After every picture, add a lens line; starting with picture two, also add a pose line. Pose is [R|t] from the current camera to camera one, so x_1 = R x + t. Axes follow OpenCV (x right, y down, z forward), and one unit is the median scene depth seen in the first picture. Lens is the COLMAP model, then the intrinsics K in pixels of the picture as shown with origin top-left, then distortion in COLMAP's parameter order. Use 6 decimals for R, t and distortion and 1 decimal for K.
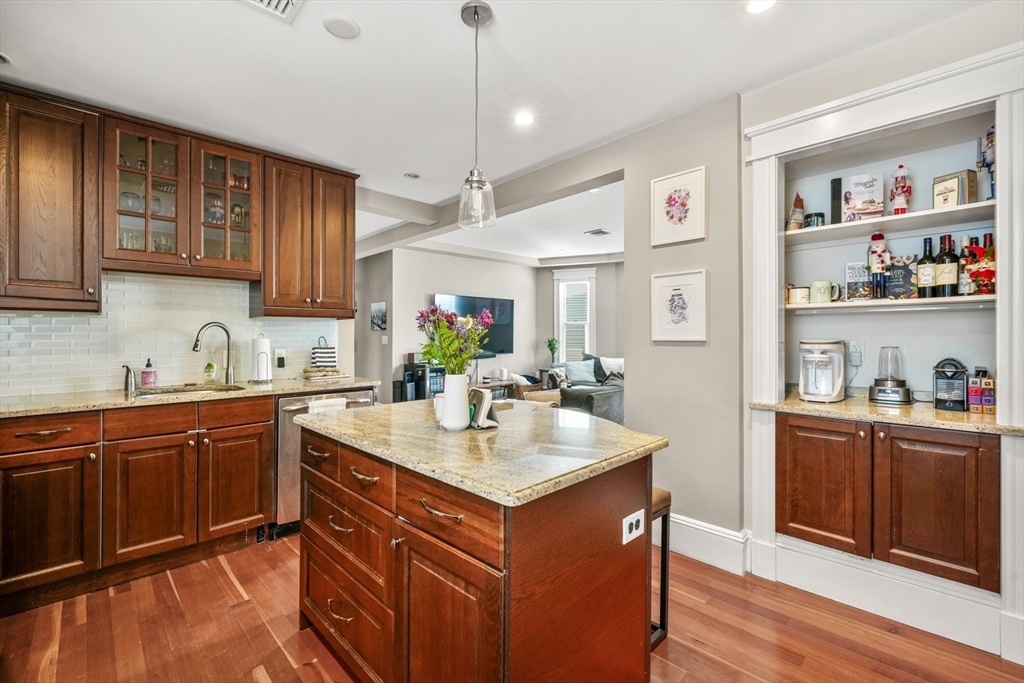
lens RADIAL K [[443.5, 0, 512.6], [0, 443.5, 341.6], [0, 0, 1]] dist [0.003511, -0.002495]
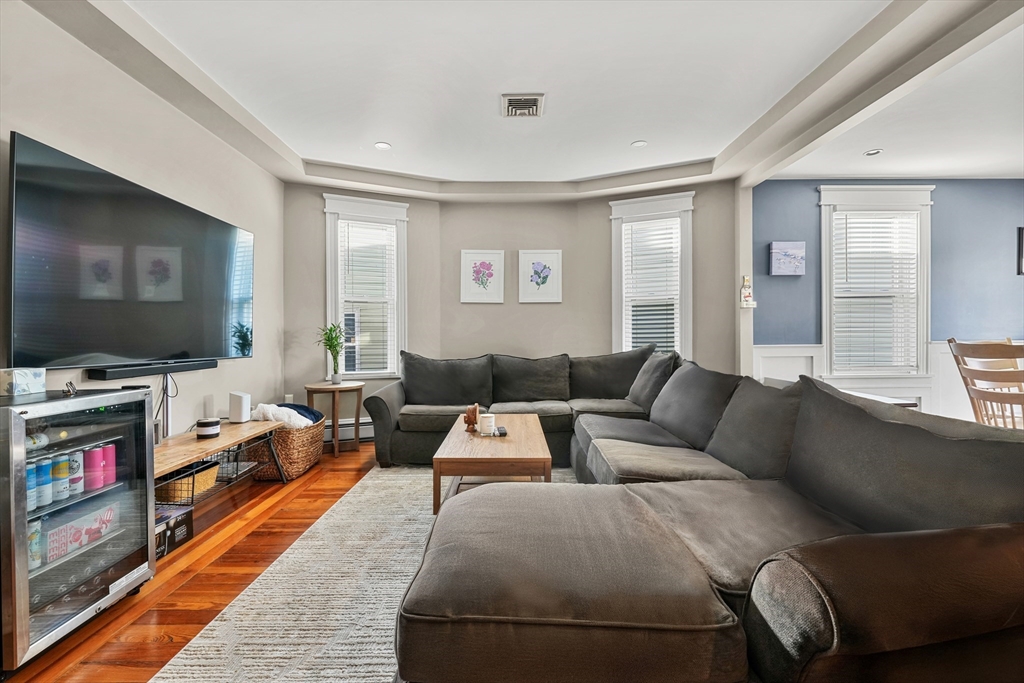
lens RADIAL K [[443.5, 0, 518.1], [0, 443.5, 344.0], [0, 0, 1]] dist [0.003511, -0.002495]
pose [[0.687085, -0.010946, 0.726495, -0.372933], [0.020929, 0.999770, -0.004731, 0.057613], [-0.726276, 0.018455, 0.687156, 1.388923]]
